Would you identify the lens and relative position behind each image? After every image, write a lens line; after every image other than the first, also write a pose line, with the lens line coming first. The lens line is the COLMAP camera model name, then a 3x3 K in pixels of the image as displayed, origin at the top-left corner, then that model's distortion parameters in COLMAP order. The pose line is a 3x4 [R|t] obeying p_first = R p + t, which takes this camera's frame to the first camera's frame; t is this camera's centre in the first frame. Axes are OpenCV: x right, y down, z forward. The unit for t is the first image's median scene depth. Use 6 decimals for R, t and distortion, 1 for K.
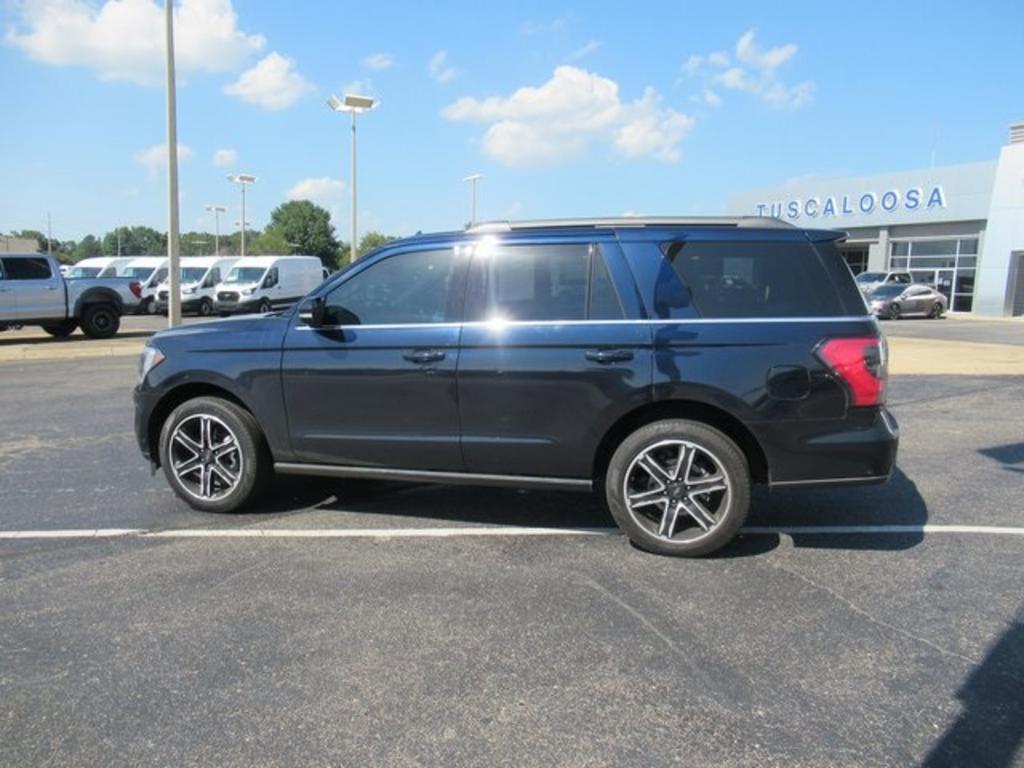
lens RADIAL K [[760.2, 0, 506.6], [0, 760.2, 386.1], [0, 0, 1]] dist [-0.003559, -0.001342]
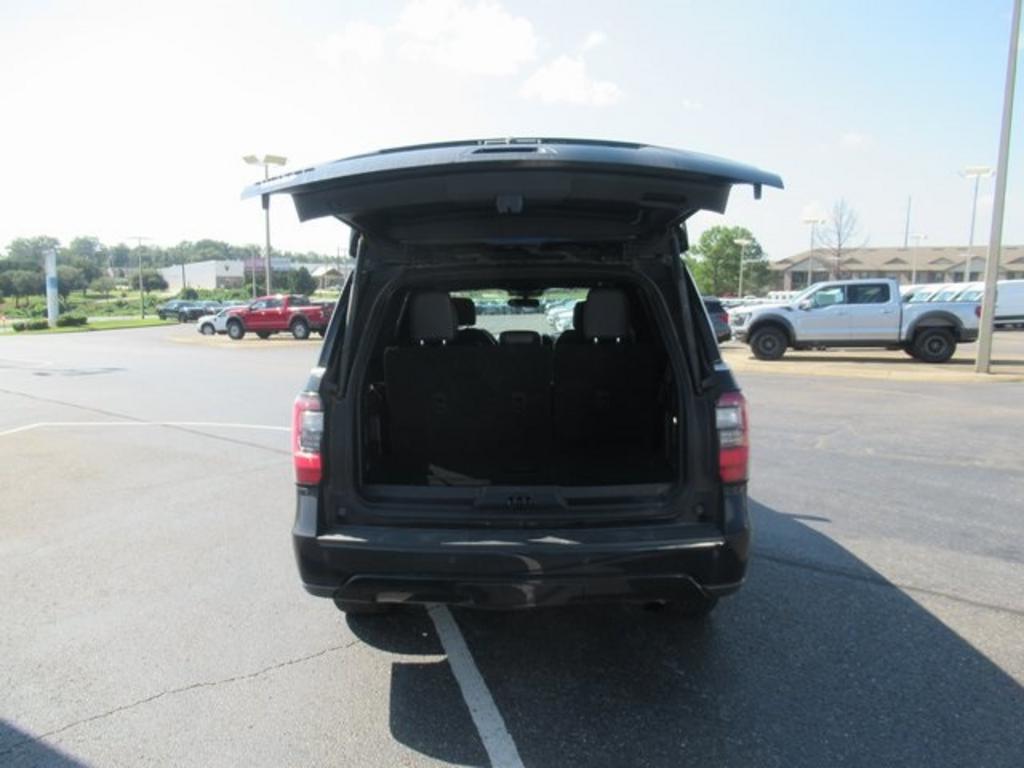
lens RADIAL K [[760.2, 0, 506.6], [0, 760.2, 386.1], [0, 0, 1]] dist [-0.003559, -0.001342]
pose [[0.242069, 0.102647, -0.964814, 0.165591], [-0.127324, 0.989150, 0.073291, -0.020253], [0.961869, 0.105102, 0.252512, 0.130007]]
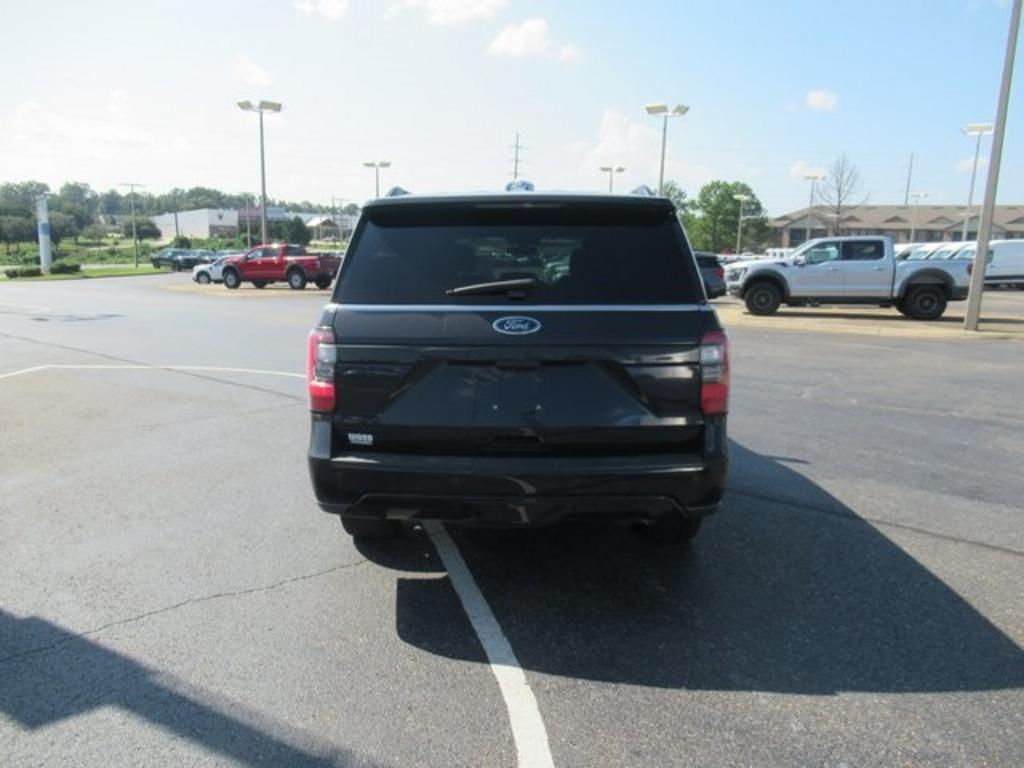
lens RADIAL K [[760.2, 0, 506.6], [0, 760.2, 386.1], [0, 0, 1]] dist [-0.003559, -0.001342]
pose [[0.246478, 0.163295, -0.955292, 0.173469], [-0.141229, 0.981233, 0.131290, -0.018287], [0.958803, 0.102554, 0.264914, 0.127655]]
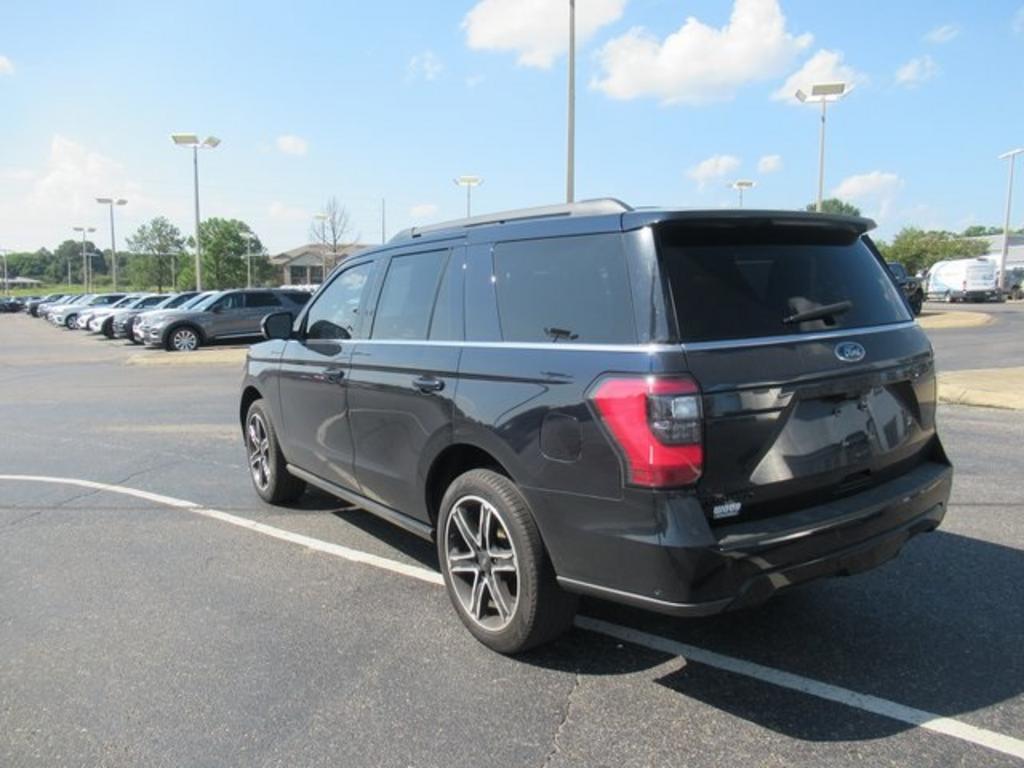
lens RADIAL K [[760.2, 0, 506.6], [0, 760.2, 386.1], [0, 0, 1]] dist [-0.003559, -0.001342]
pose [[0.780633, 0.059112, -0.622189, 0.100573], [-0.062776, 0.997899, 0.016044, -0.007788], [0.621830, 0.026534, 0.782703, 0.055960]]
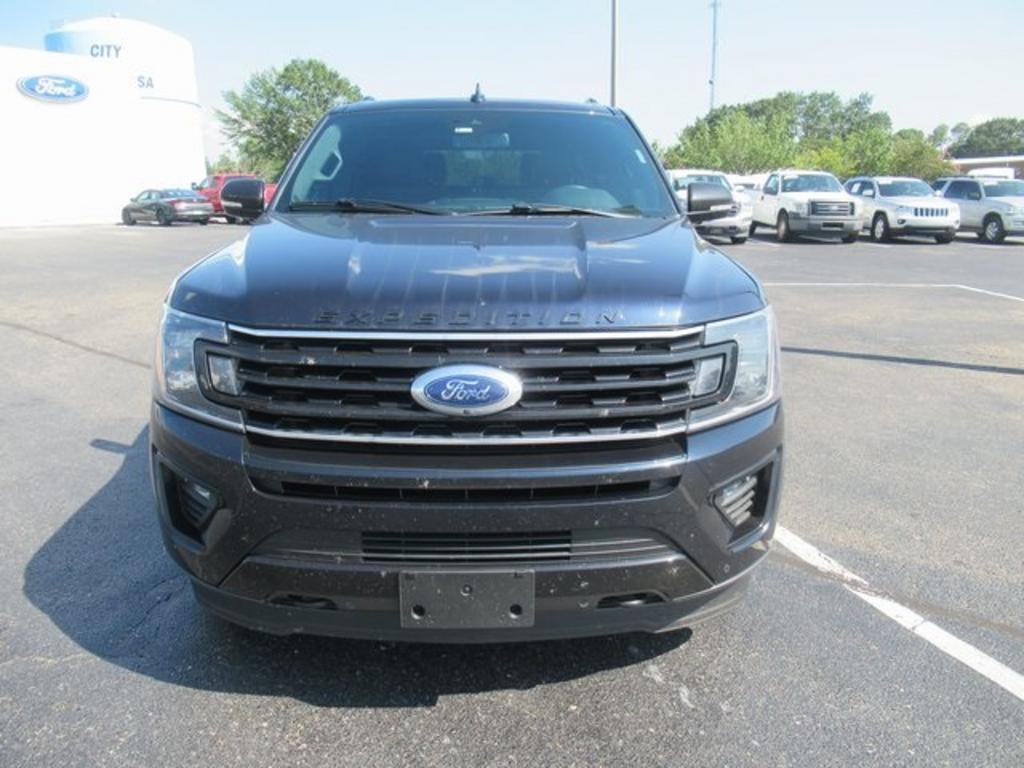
lens RADIAL K [[760.2, 0, 506.6], [0, 760.2, 386.1], [0, 0, 1]] dist [-0.003559, -0.001342]
pose [[-0.300344, -0.245043, 0.921817, -0.142819], [0.132647, 0.946316, 0.294774, -0.026556], [-0.944562, 0.210810, -0.251716, 0.215882]]
